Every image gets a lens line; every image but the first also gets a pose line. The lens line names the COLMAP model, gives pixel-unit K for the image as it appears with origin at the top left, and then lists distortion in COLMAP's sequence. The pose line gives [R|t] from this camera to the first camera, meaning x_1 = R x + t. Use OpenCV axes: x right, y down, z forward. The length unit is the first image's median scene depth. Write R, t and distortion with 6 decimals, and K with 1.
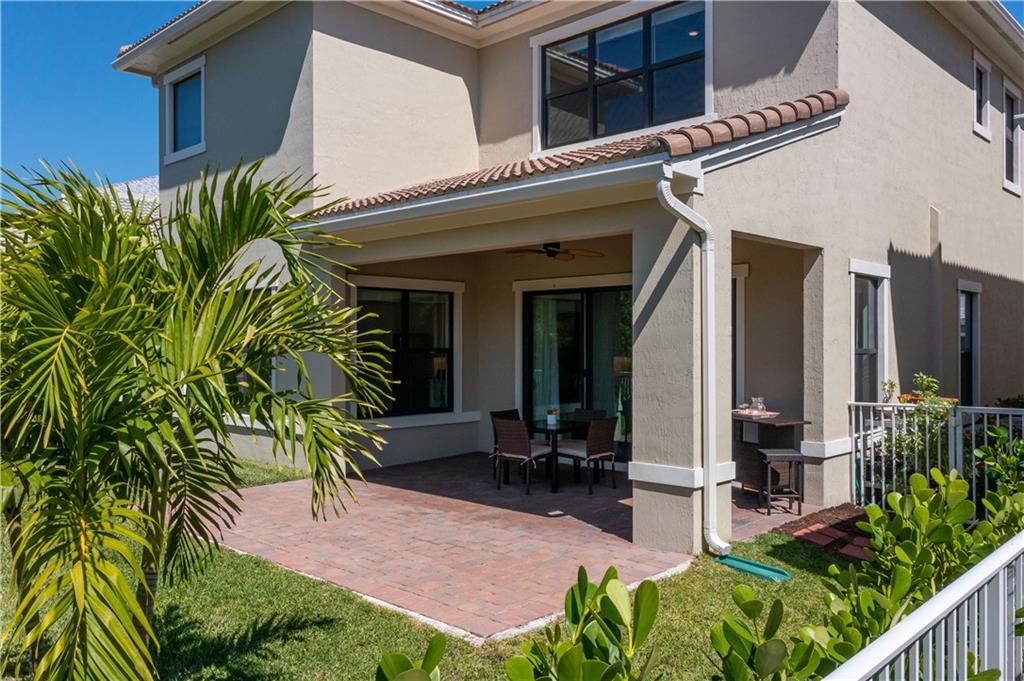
lens RADIAL K [[818.0, 0, 511.5], [0, 818.0, 346.1], [0, 0, 1]] dist [-0.001888, -0.007207]
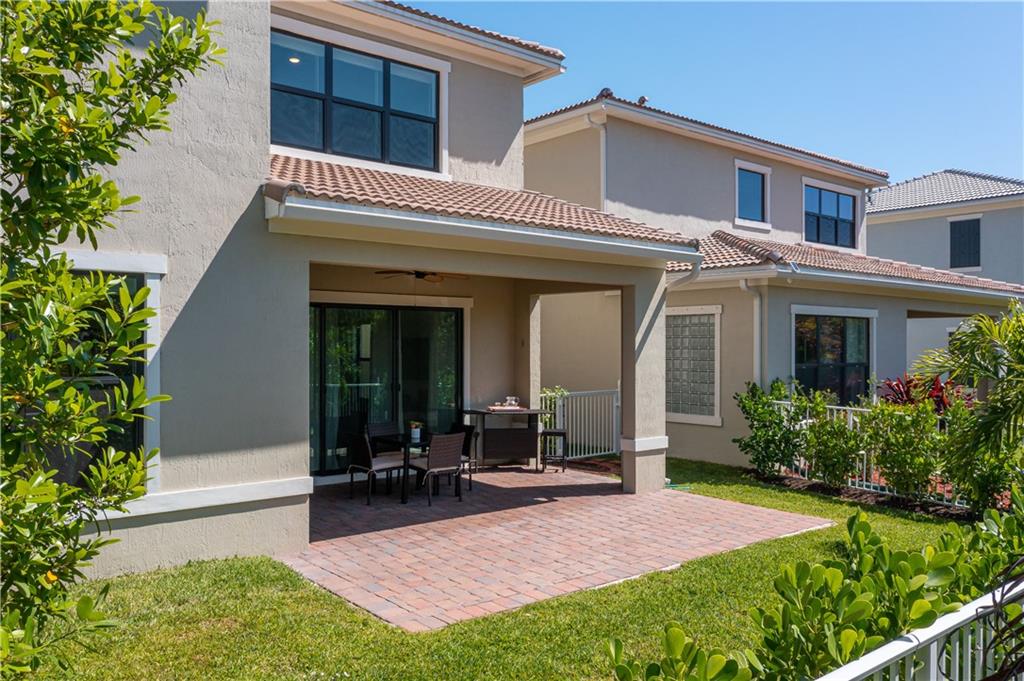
lens RADIAL K [[818.0, 0, 515.0], [0, 818.0, 344.1], [0, 0, 1]] dist [-0.001888, -0.007207]
pose [[0.136096, 0.015882, 0.990568, -1.027295], [-0.007133, 0.999861, -0.015051, -0.009883], [-0.990670, -0.005018, 0.136191, 0.778221]]
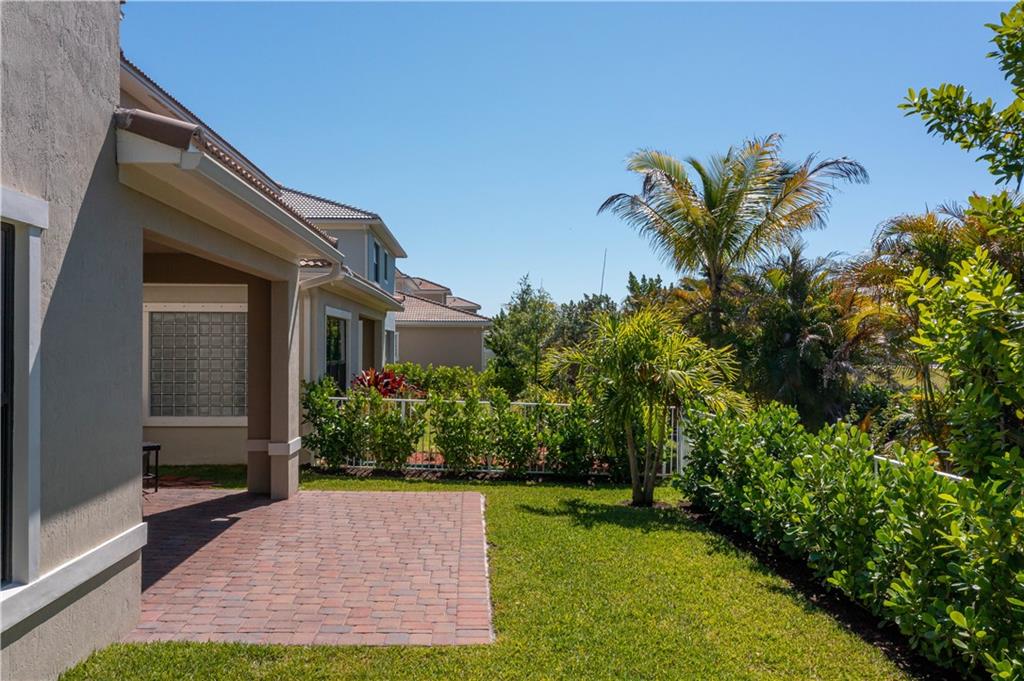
lens RADIAL K [[818.0, 0, 515.6], [0, 818.0, 340.4], [0, 0, 1]] dist [-0.001888, -0.007207]
pose [[-0.716864, 0.014729, 0.697057, -0.864331], [0.000629, 0.999790, -0.020479, -0.008922], [-0.697213, -0.014242, -0.716723, 1.312795]]
